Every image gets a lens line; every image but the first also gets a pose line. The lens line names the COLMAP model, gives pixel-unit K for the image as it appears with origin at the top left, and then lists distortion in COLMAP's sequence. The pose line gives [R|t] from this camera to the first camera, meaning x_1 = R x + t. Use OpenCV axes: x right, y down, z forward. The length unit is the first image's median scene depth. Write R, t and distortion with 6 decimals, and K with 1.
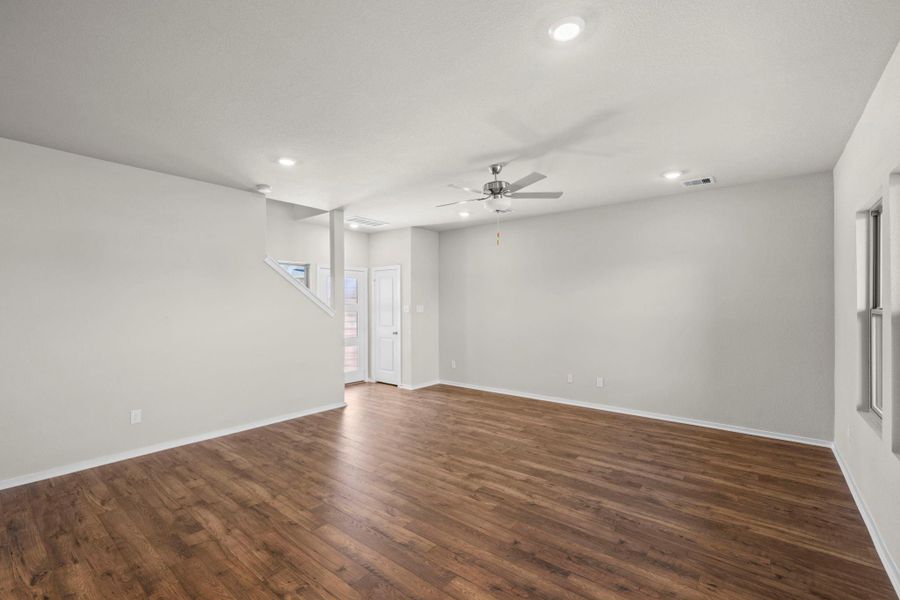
lens RADIAL K [[391.4, 0, 443.4], [0, 391.4, 303.3], [0, 0, 1]] dist [-0.001024, 0.000333]
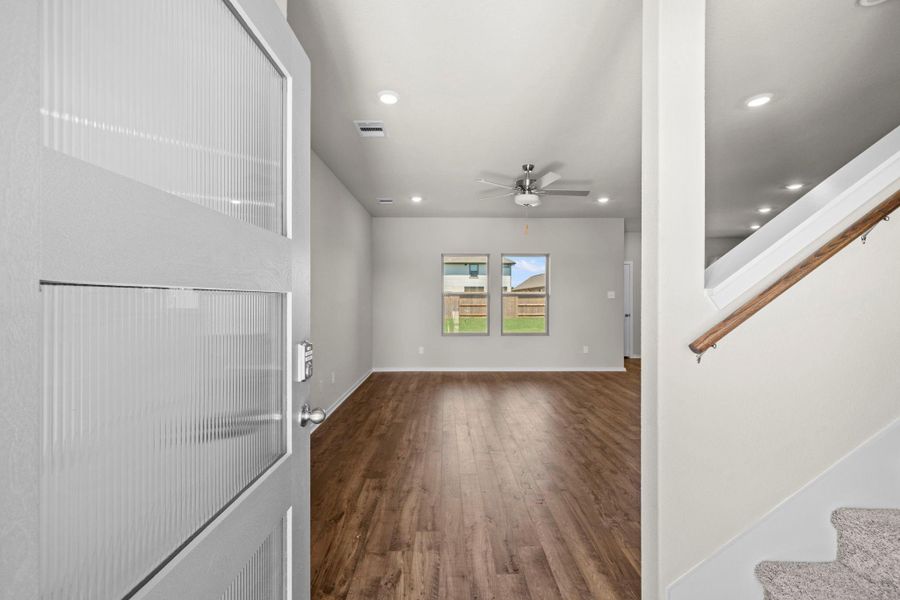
lens RADIAL K [[363.9, 0, 447.1], [0, 363.9, 298.6], [0, 0, 1]] dist [-0.001995, -0.000050]
pose [[-0.645692, 0.002710, 0.763593, -0.531936], [-0.002071, 0.999984, -0.005301, 0.042301], [-0.763595, -0.005004, -0.645676, 1.885366]]
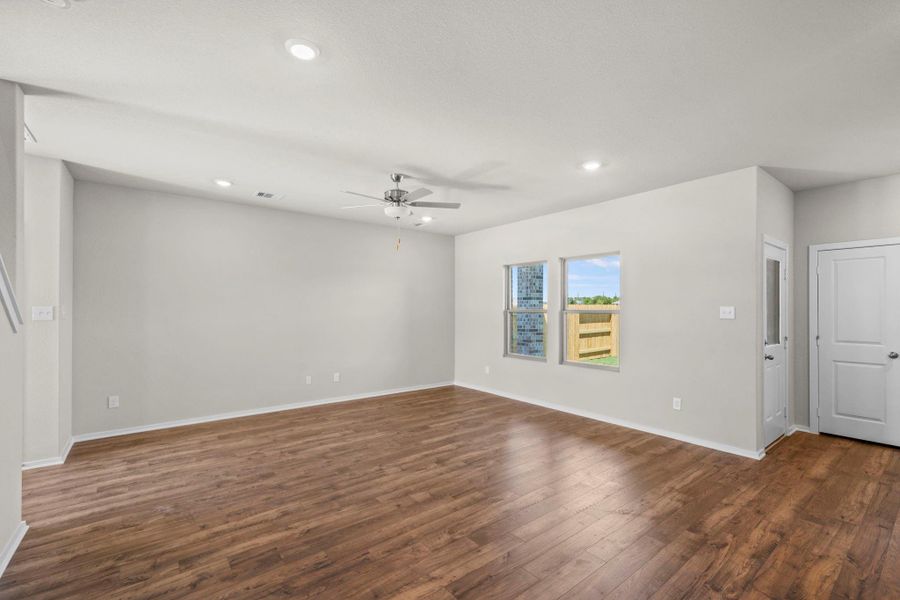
lens RADIAL K [[391.4, 0, 450.5], [0, 391.4, 305.0], [0, 0, 1]] dist [-0.001024, 0.000333]
pose [[0.215187, 0.010130, 0.976520, -0.868437], [-0.006673, 0.999938, -0.008903, 0.007460], [-0.976550, -0.004600, 0.215241, 0.639755]]
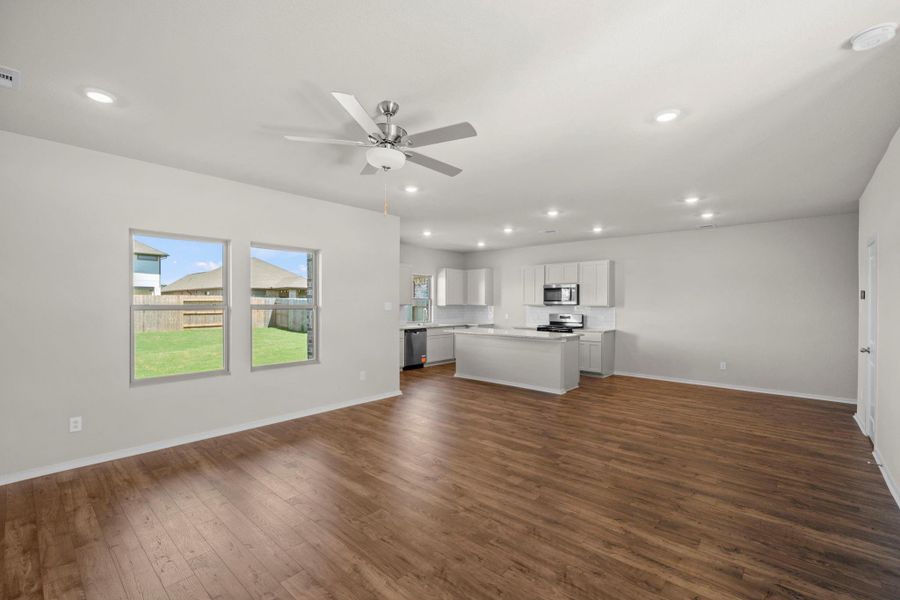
lens RADIAL K [[391.4, 0, 445.9], [0, 391.4, 305.4], [0, 0, 1]] dist [-0.001024, 0.000333]
pose [[-0.999237, -0.000673, 0.039056, 0.004366], [-0.000648, 1.000000, 0.000665, 0.008714], [-0.039057, 0.000639, -0.999237, 1.713138]]
